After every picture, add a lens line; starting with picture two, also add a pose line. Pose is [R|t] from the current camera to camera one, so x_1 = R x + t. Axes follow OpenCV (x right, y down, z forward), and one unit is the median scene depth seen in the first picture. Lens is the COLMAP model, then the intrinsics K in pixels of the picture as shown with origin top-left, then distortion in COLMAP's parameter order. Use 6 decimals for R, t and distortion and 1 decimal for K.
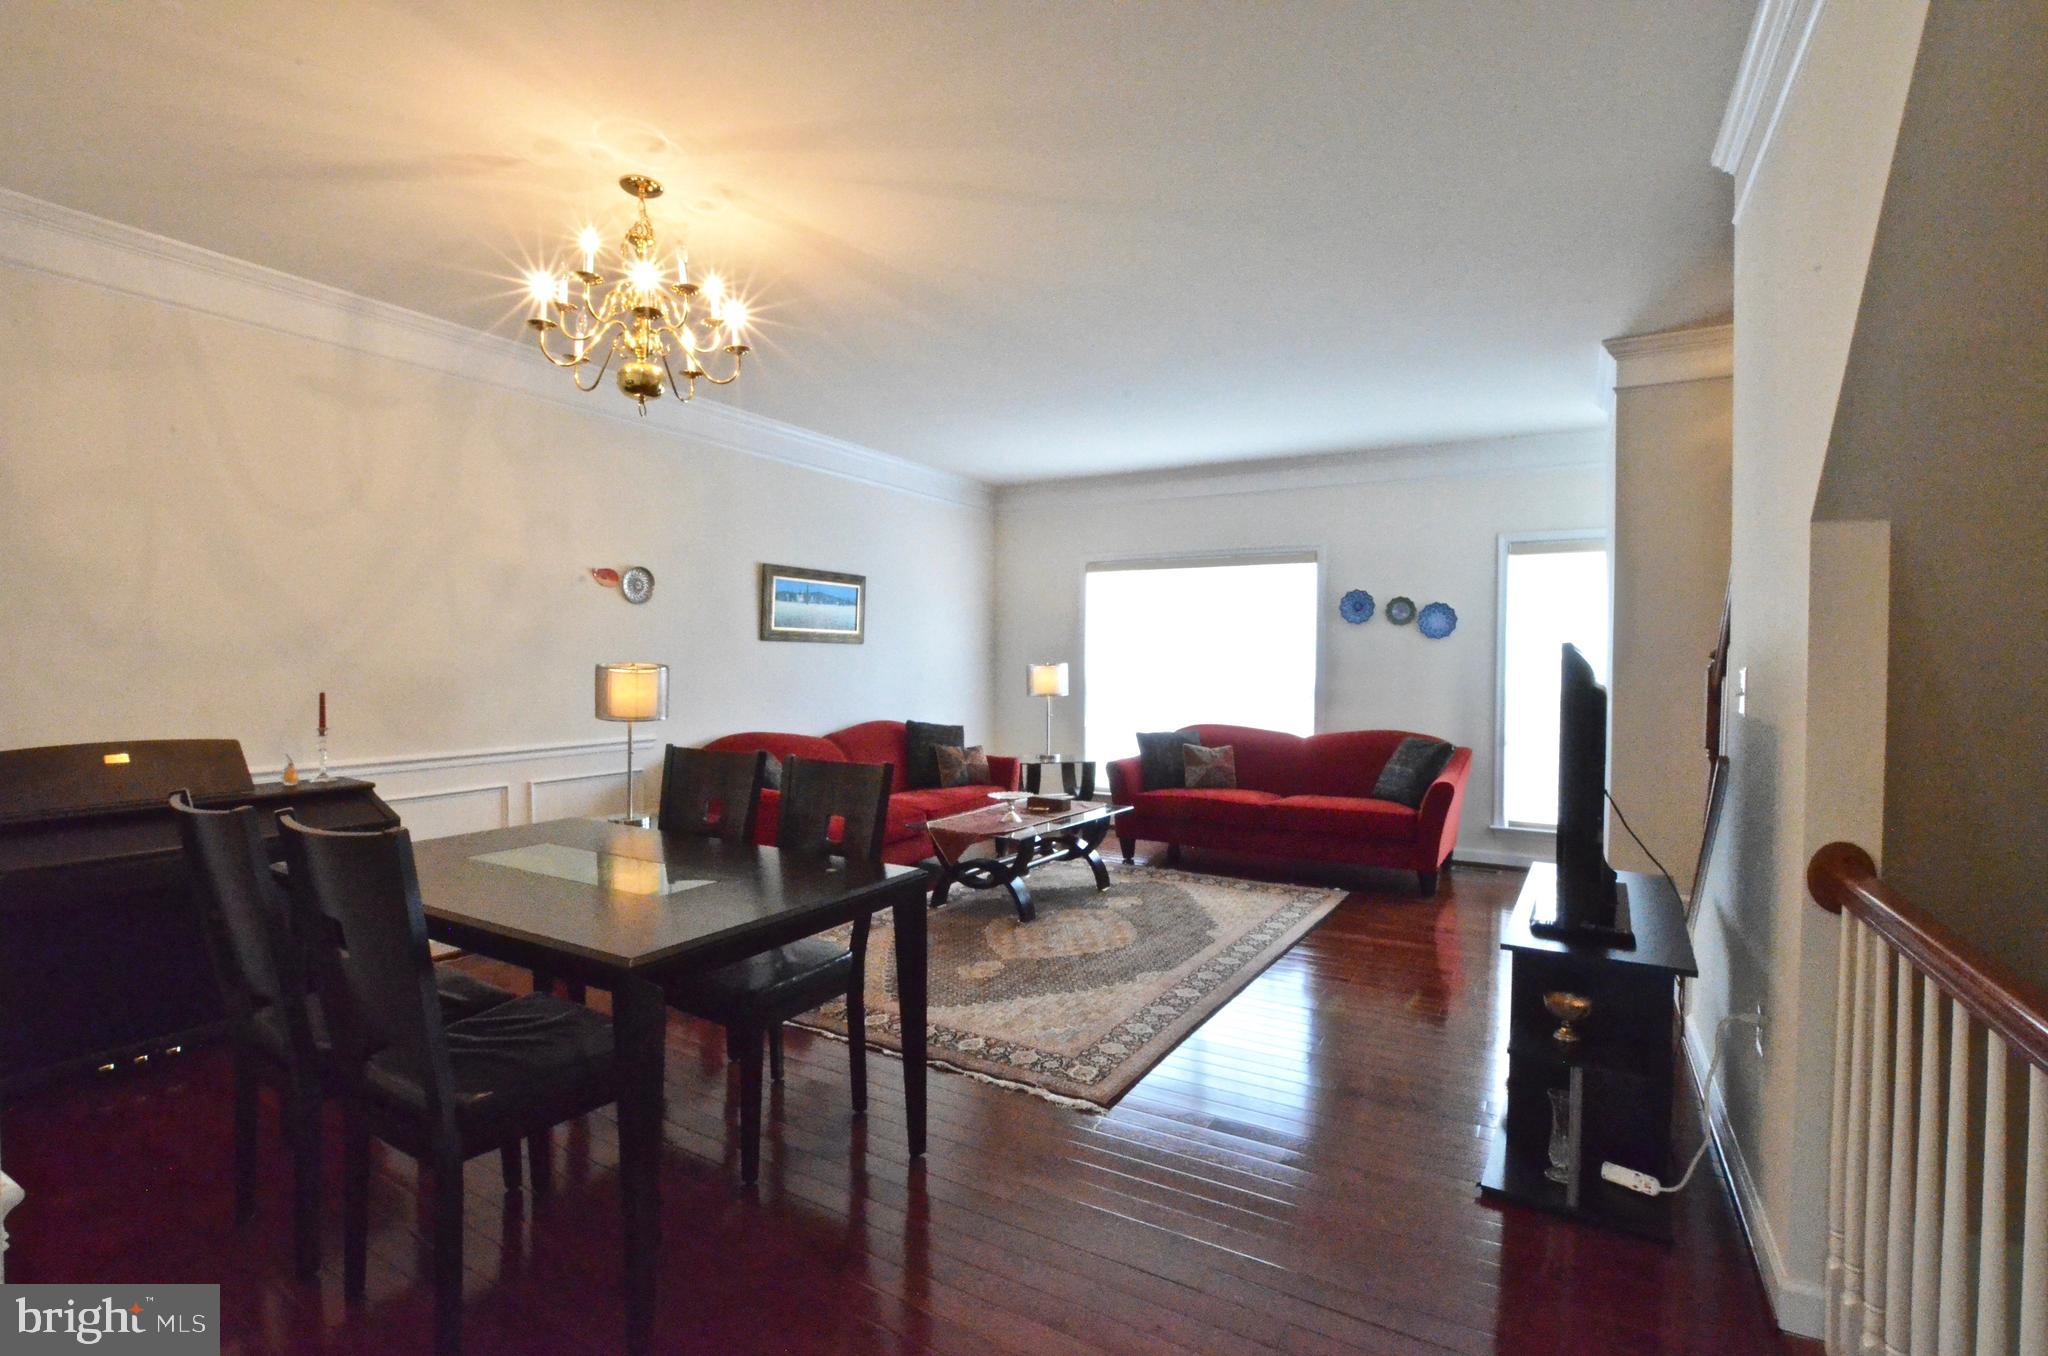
lens RADIAL K [[907.5, 0, 1029.7], [0, 907.5, 680.5], [0, 0, 1]] dist [-0.028817, 0.000938]
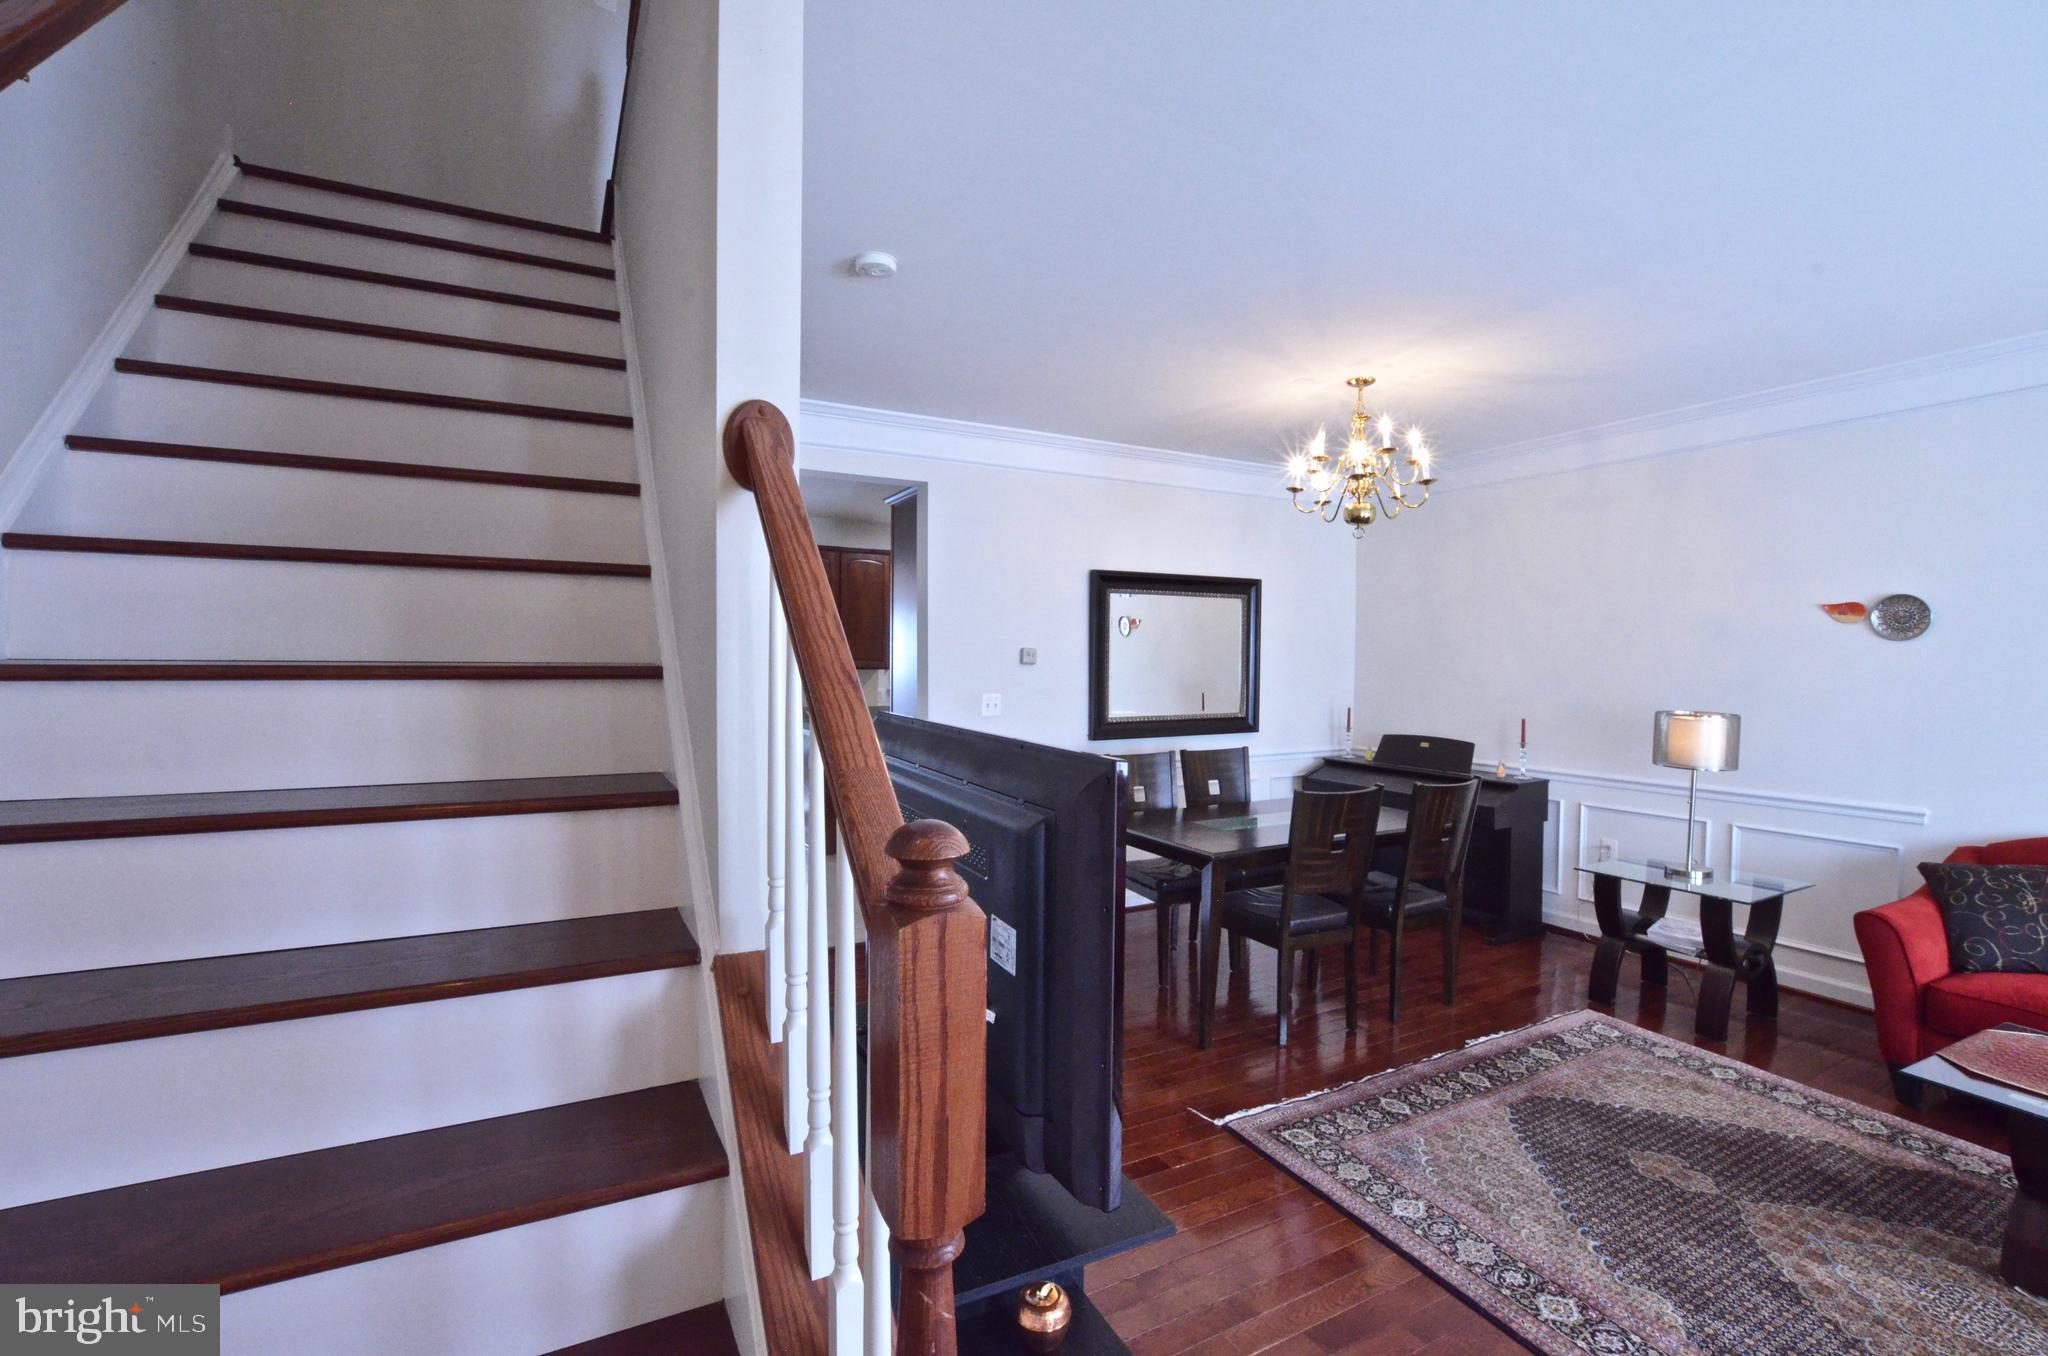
lens RADIAL K [[907.5, 0, 1029.7], [0, 907.5, 680.5], [0, 0, 1]] dist [-0.028817, 0.000938]
pose [[-0.508799, 0.020090, -0.860651, 0.602308], [-0.025087, 0.998957, 0.038149, -0.056531], [0.860519, 0.041002, -0.507765, 0.698813]]
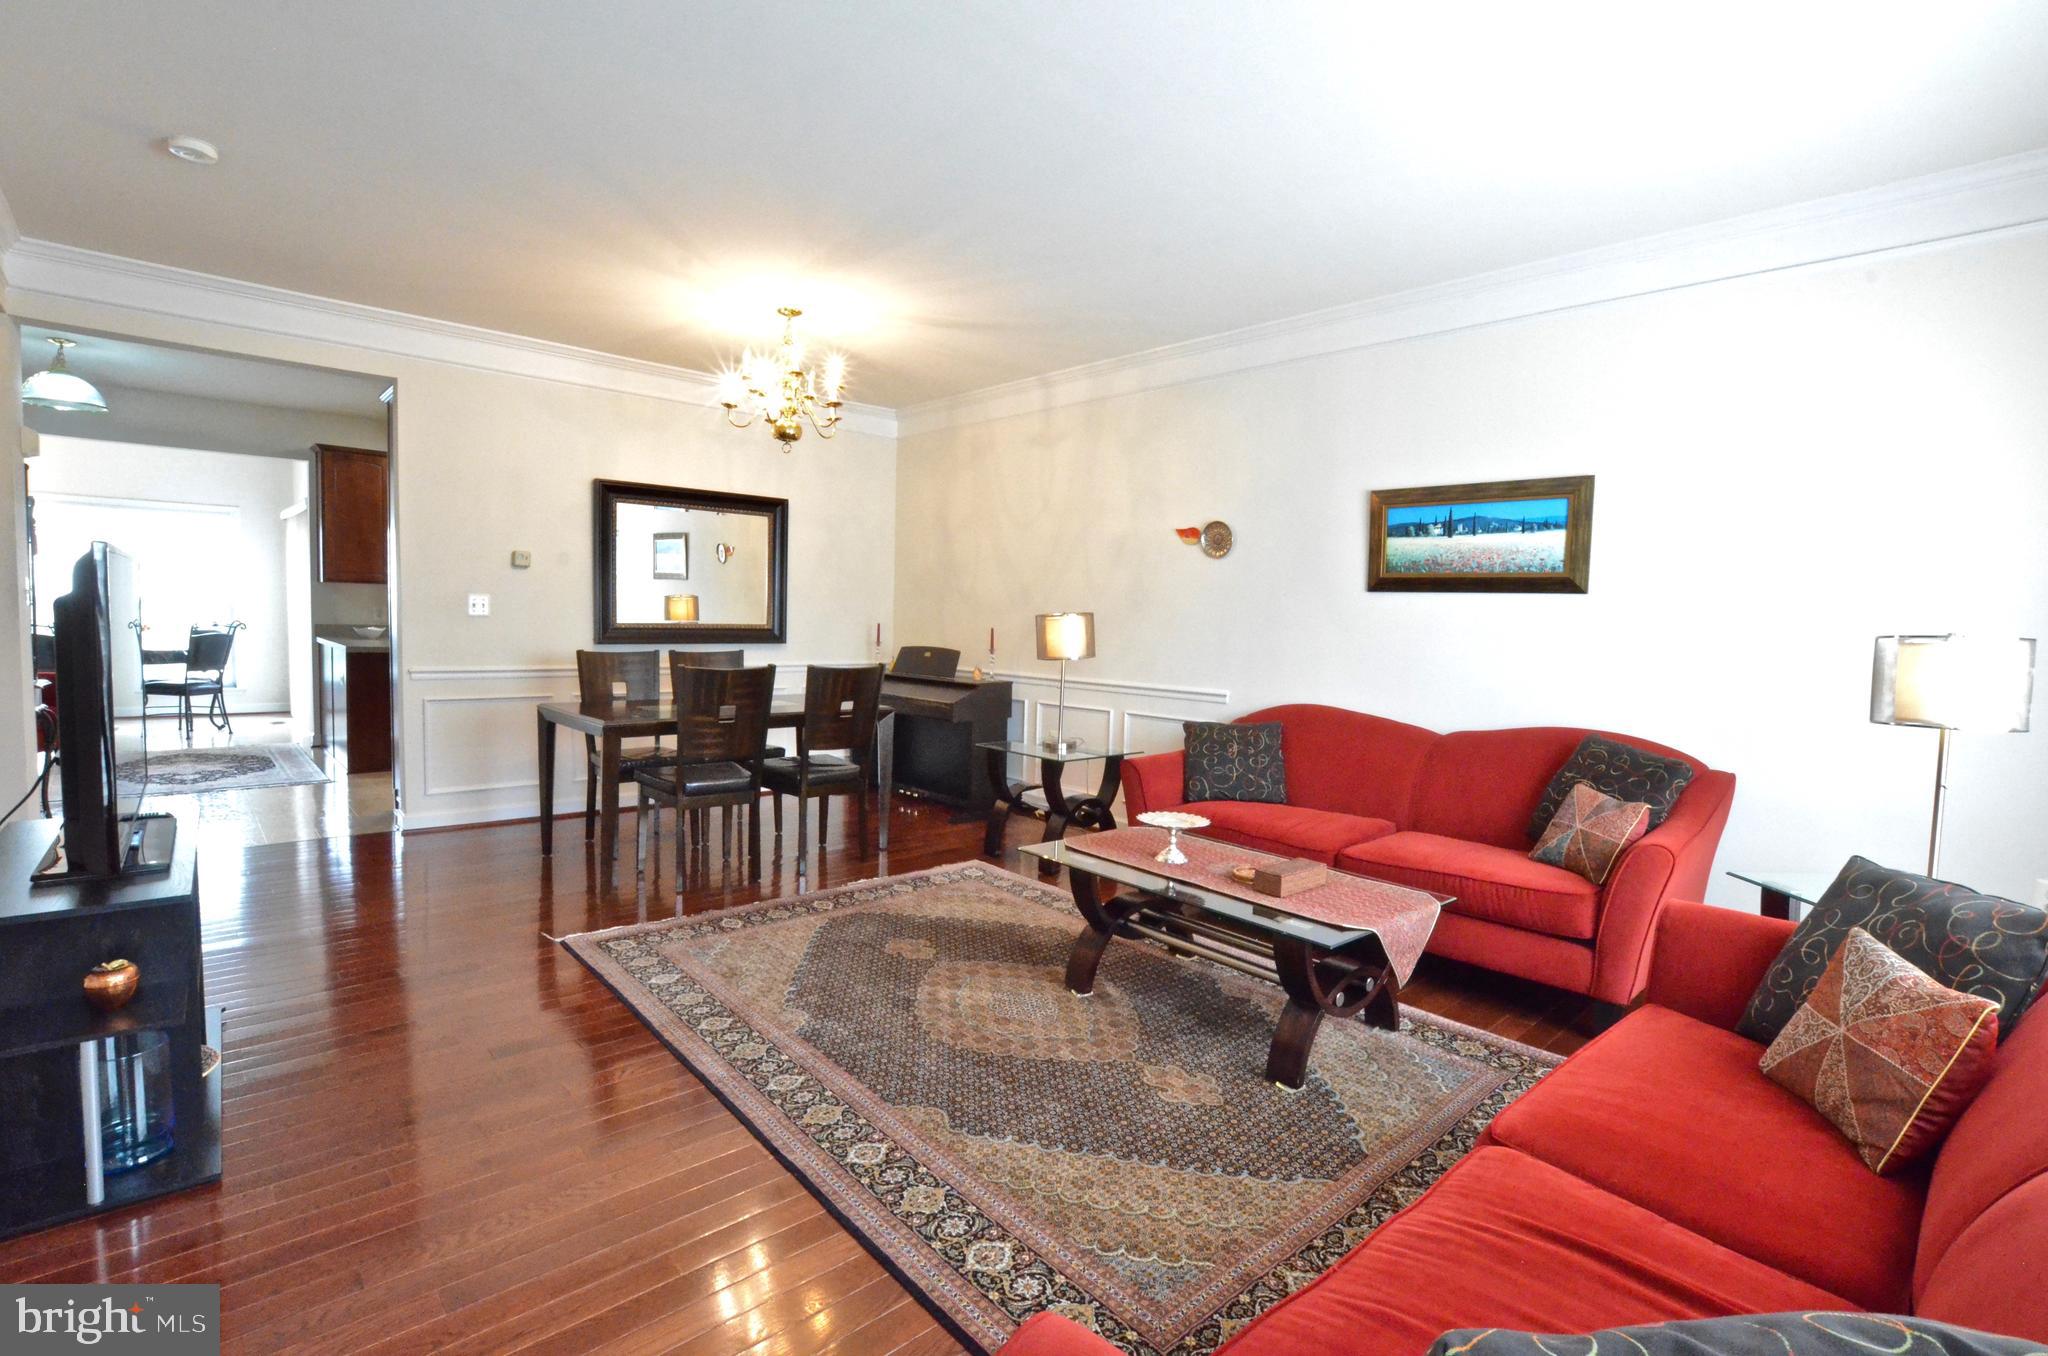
lens RADIAL K [[961.4, 0, 1050.2], [0, 961.4, 682.7], [0, 0, 1]] dist [-0.026180, 0.000347]
pose [[-0.271239, 0.054984, -0.960940, 0.621414], [-0.050436, 0.996183, 0.071237, -0.013078], [0.961190, 0.067788, -0.267431, 1.057232]]
